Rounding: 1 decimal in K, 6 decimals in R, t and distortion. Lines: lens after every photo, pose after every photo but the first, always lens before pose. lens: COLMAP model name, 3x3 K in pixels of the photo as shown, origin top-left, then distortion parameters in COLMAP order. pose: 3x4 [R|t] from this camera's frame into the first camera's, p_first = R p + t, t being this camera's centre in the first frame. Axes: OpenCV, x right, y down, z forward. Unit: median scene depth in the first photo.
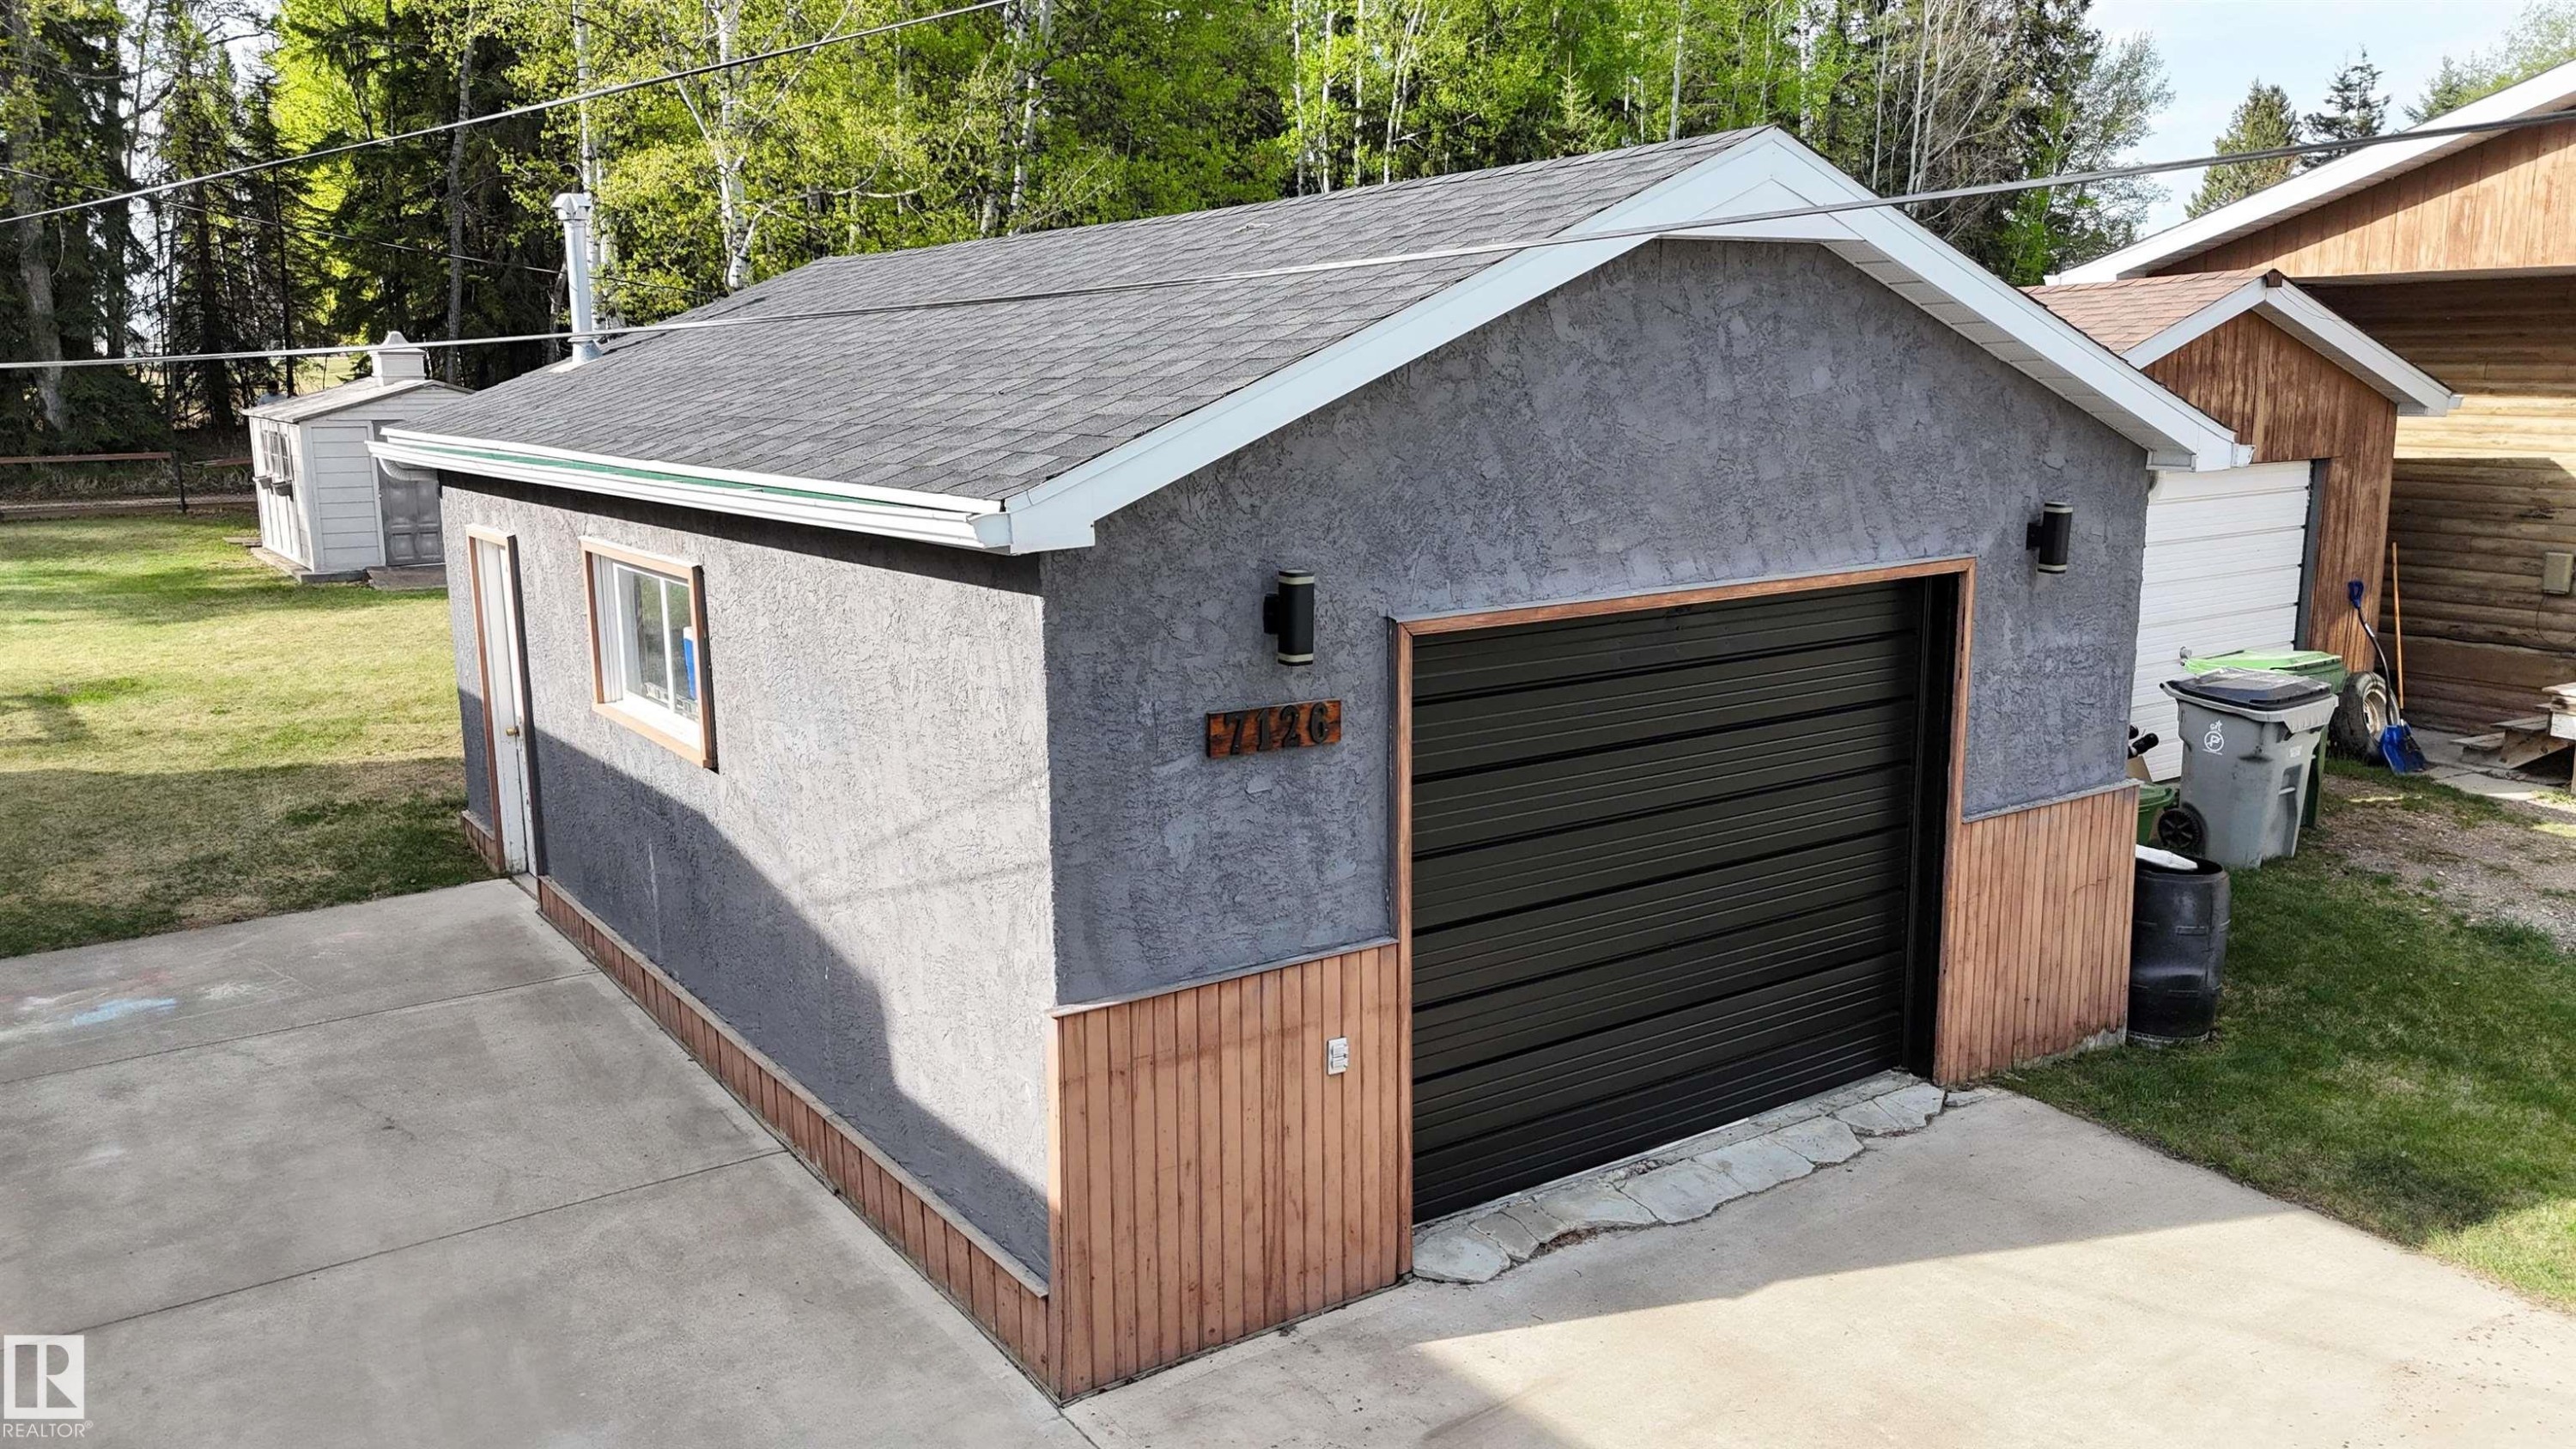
lens RADIAL K [[1900.4, 0, 1286.1], [0, 1900.4, 722.8], [0, 0, 1]] dist [0.062613, -0.052302]
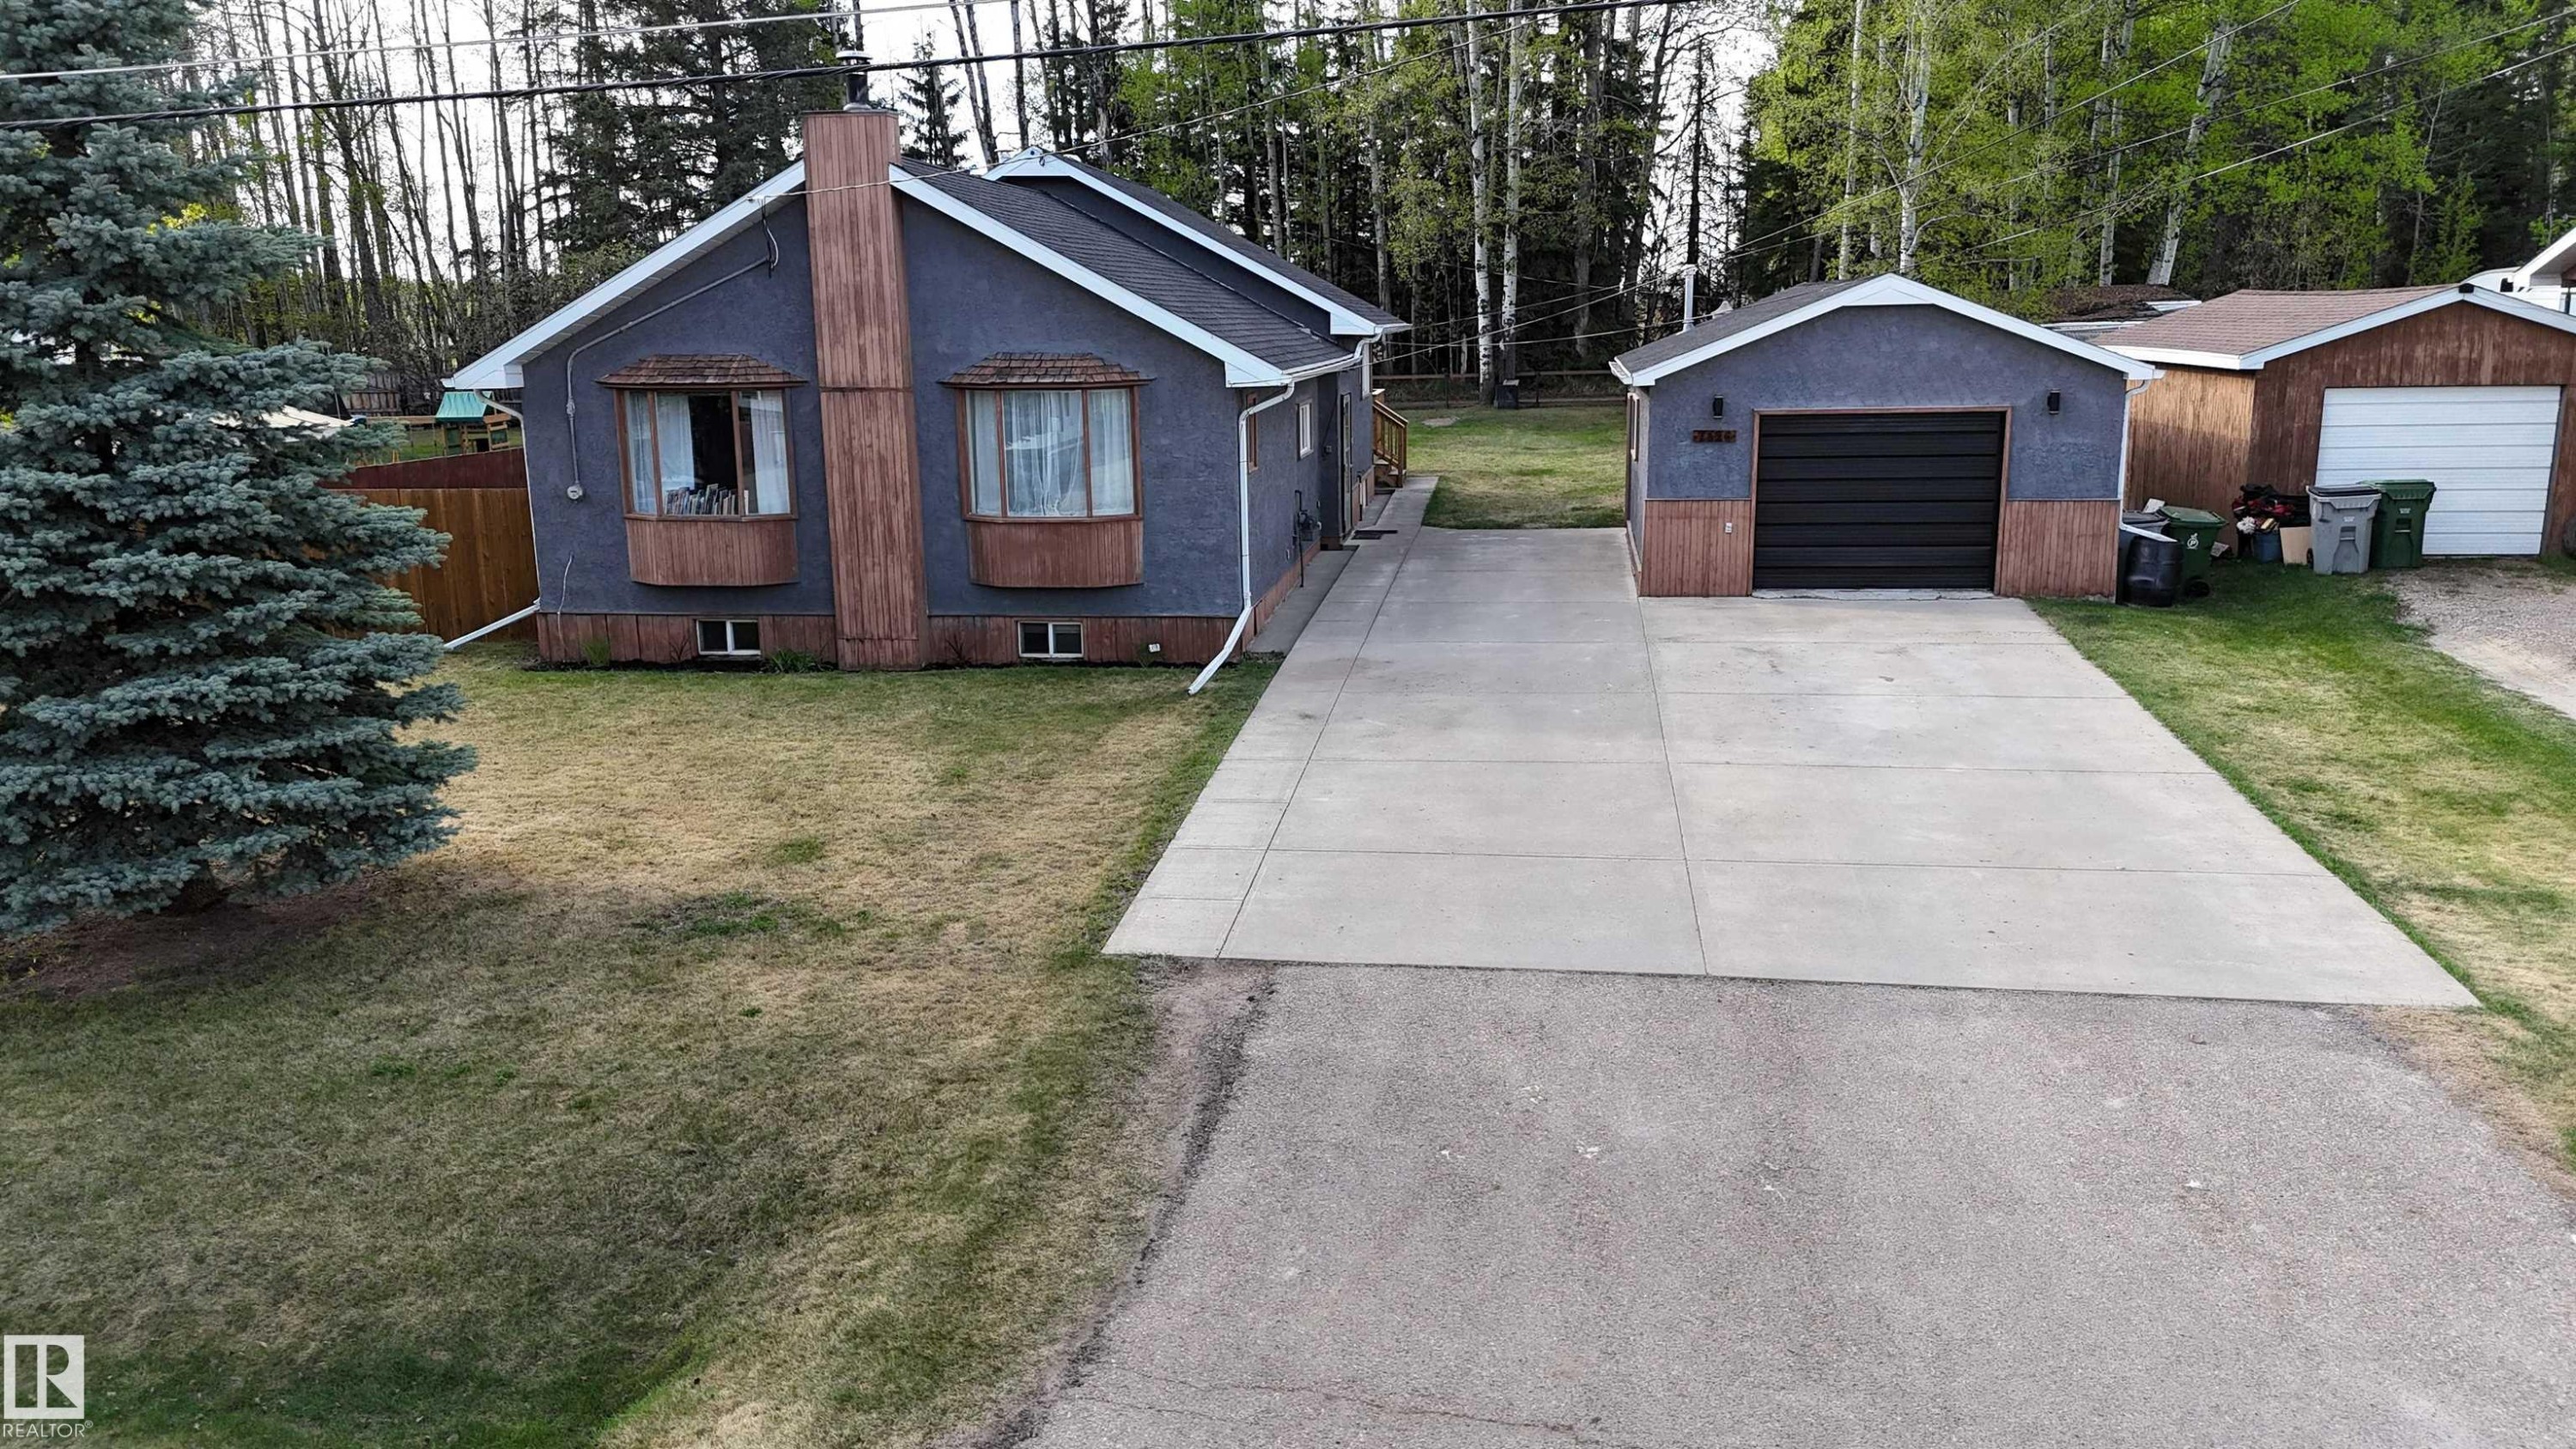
lens RADIAL K [[1900.4, 0, 1285.6], [0, 1900.4, 725.0], [0, 0, 1]] dist [0.062613, -0.052302]
pose [[0.731527, 0.142825, -0.666686, 1.720947], [-0.117831, 0.989583, 0.082708, 0.310406], [0.671554, 0.018053, 0.740736, -2.086096]]
